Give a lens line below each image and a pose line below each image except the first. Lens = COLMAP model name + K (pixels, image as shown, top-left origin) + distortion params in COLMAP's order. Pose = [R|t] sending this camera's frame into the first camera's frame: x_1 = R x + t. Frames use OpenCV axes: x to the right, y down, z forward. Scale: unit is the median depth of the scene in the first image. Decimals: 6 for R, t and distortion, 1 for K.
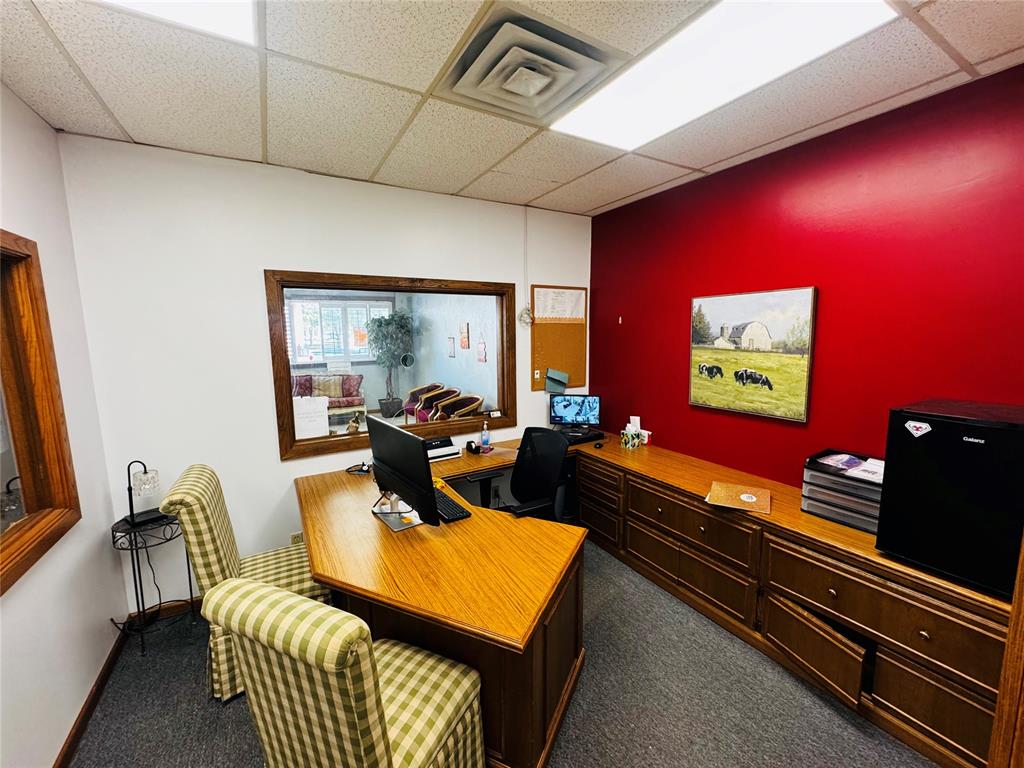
lens RADIAL K [[412.5, 0, 512.3], [0, 412.5, 382.1], [0, 0, 1]] dist [0.000262, 0.000011]
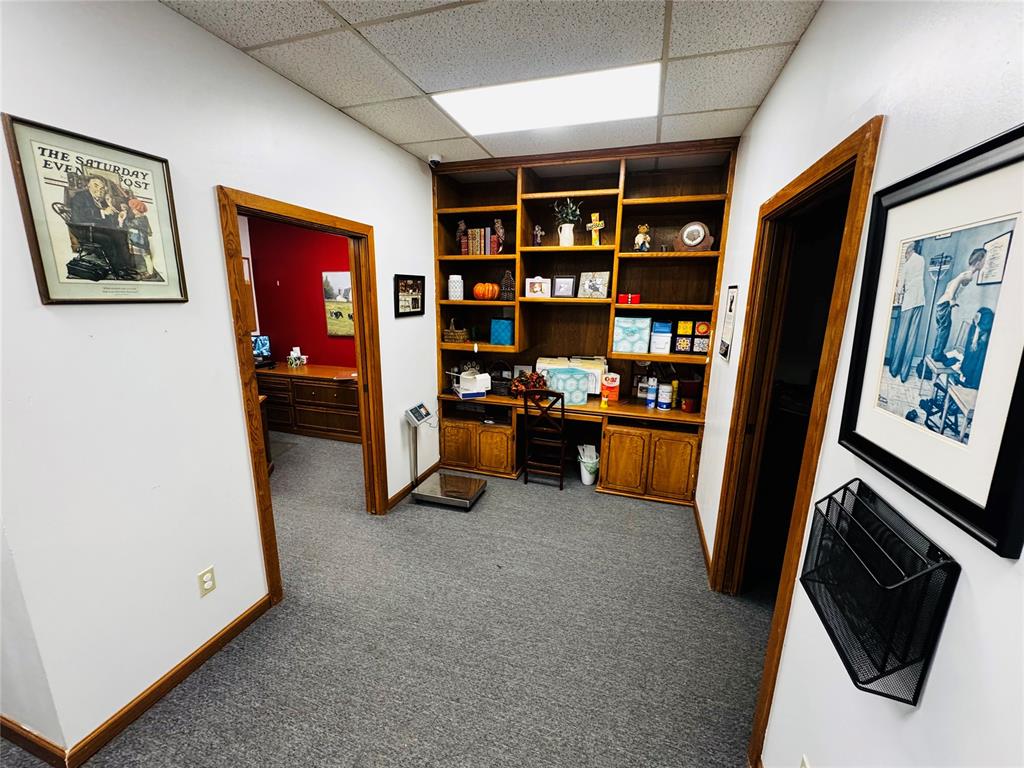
lens RADIAL K [[412.5, 0, 510.2], [0, 412.5, 383.4], [0, 0, 1]] dist [0.000262, 0.000011]
pose [[0.748560, -0.116210, 0.652804, -0.145473], [0.062678, 0.992515, 0.104813, 0.122597], [-0.660098, -0.037542, 0.750241, -0.799709]]
